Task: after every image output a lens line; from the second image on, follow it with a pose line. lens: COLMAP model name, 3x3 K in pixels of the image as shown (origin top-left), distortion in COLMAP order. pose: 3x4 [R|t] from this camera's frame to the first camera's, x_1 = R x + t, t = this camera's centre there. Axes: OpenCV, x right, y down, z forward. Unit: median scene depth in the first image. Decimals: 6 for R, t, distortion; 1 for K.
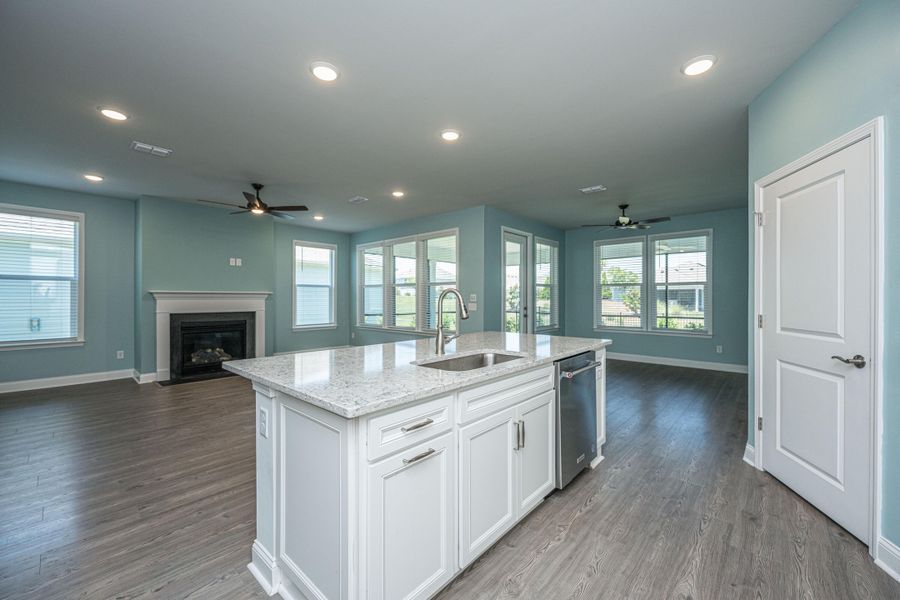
lens RADIAL K [[363.1, 0, 458.1], [0, 363.1, 298.3], [0, 0, 1]] dist [-0.012672, 0.001311]
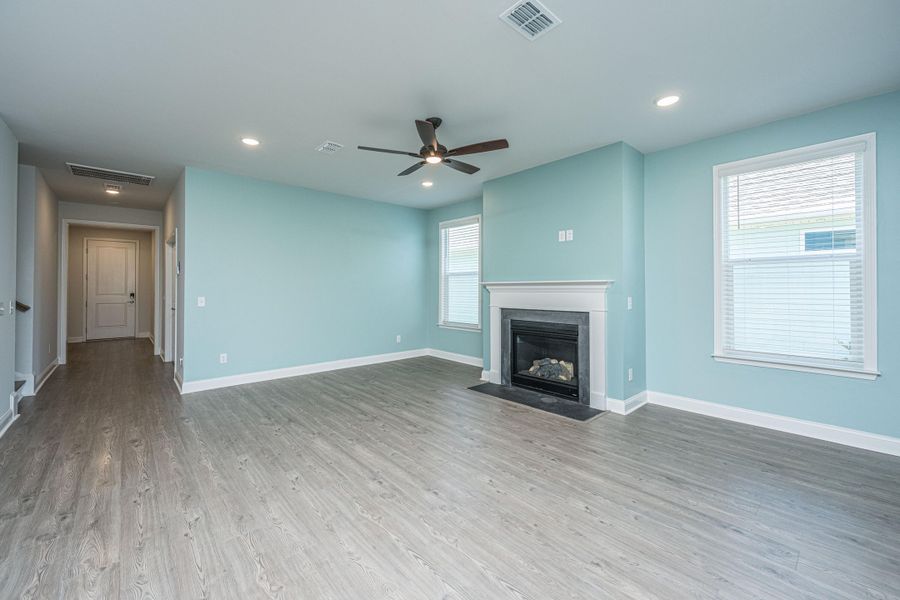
lens RADIAL K [[364.8, 0, 428.1], [0, 364.8, 284.1], [0, 0, 1]] dist [-0.021342, 0.002136]
pose [[-0.139741, -0.015939, -0.990060, 0.089115], [0.002228, 0.999863, -0.016411, -0.001136], [0.990186, -0.004499, -0.139686, 0.925006]]
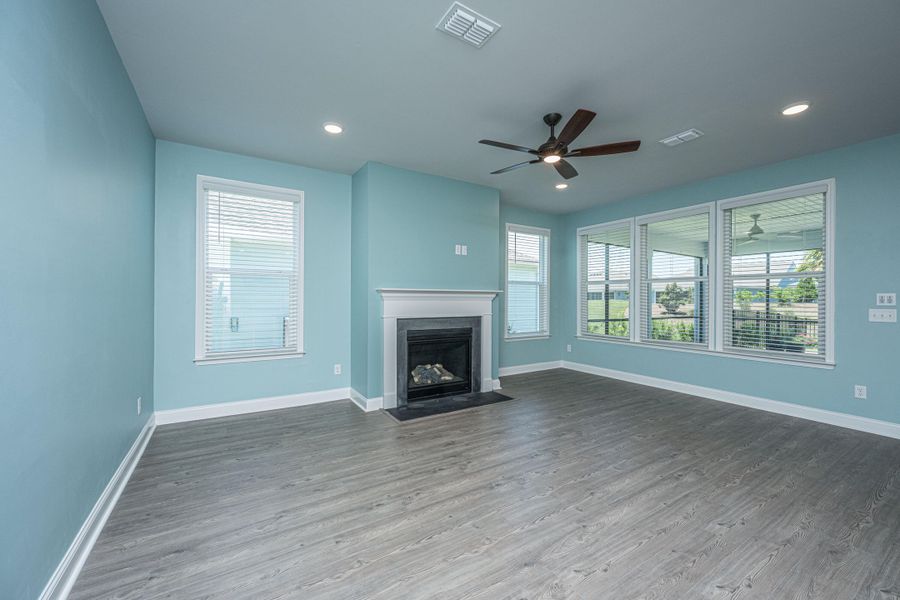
lens RADIAL K [[363.1, 0, 447.4], [0, 363.1, 299.5], [0, 0, 1]] dist [-0.012672, 0.001311]
pose [[0.962738, 0.008984, -0.270287, -0.482213], [-0.007713, 0.999954, 0.005763, -0.002286], [0.270327, -0.003464, 0.962762, 0.293754]]
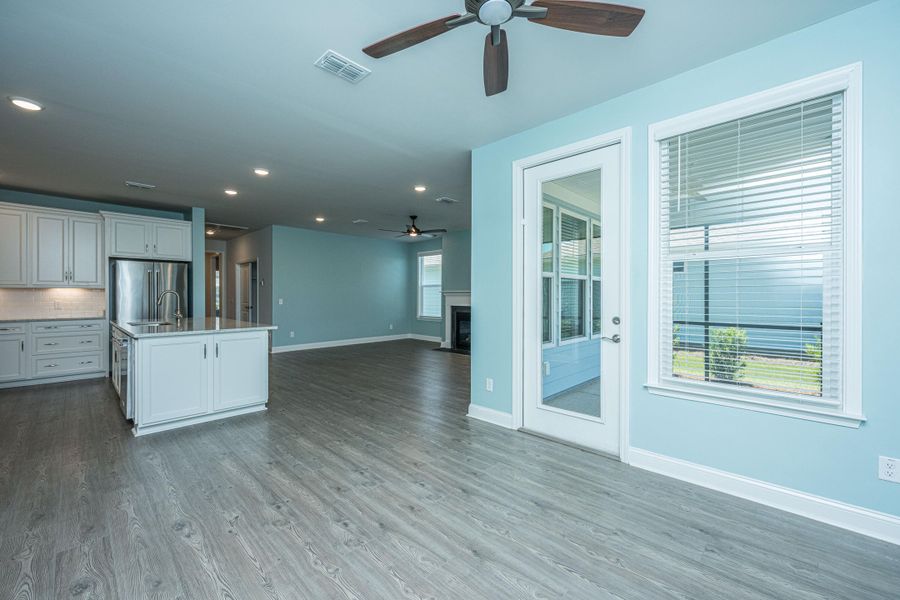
lens RADIAL K [[364.8, 0, 451.7], [0, 364.8, 297.4], [0, 0, 1]] dist [-0.021342, 0.002136]
pose [[-0.036967, -0.002221, -0.999314, 0.757617], [0.003042, 0.999993, -0.002335, 0.010654], [0.999312, -0.003127, -0.036960, 1.038606]]
